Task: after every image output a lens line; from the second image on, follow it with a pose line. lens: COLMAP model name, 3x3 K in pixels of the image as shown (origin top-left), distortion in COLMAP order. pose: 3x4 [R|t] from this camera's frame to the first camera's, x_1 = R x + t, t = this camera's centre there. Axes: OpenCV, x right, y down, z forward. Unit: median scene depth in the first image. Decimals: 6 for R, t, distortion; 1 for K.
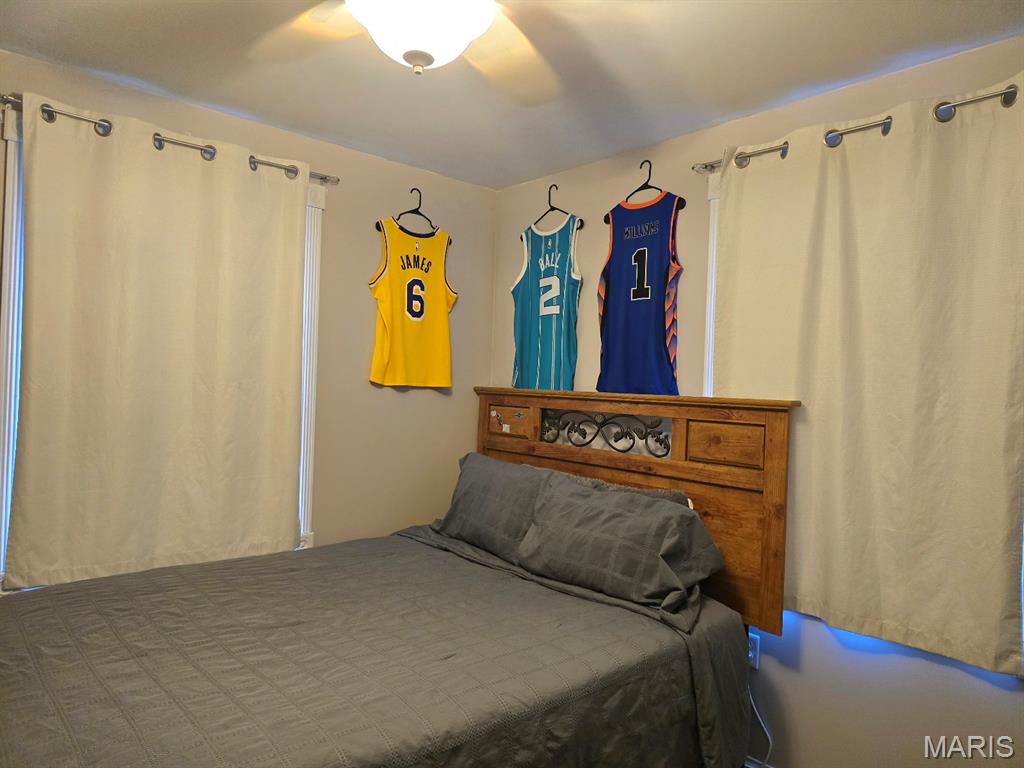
lens RADIAL K [[691.5, 0, 529.1], [0, 691.5, 390.6], [0, 0, 1]] dist [0.062196, -0.069762]
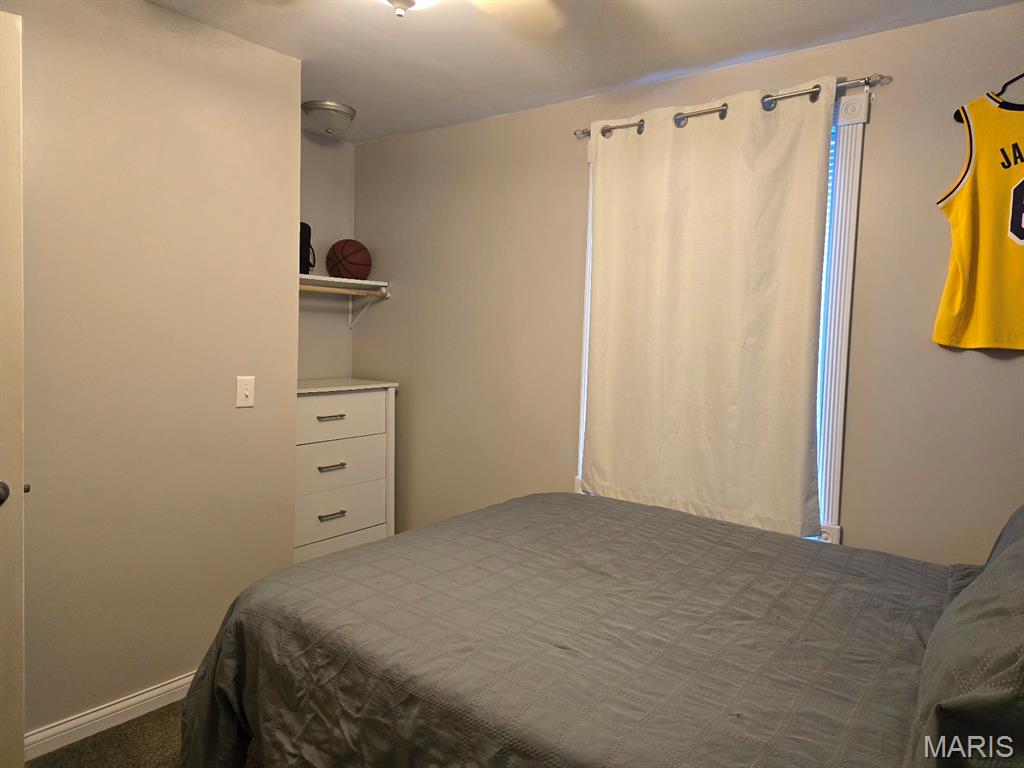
lens RADIAL K [[691.5, 0, 529.1], [0, 691.5, 390.6], [0, 0, 1]] dist [0.062196, -0.069762]
pose [[0.153650, 0.053285, -0.986688, 0.506006], [-0.032645, 0.998274, 0.048827, 0.017793], [0.987586, 0.024708, 0.155124, 0.585051]]
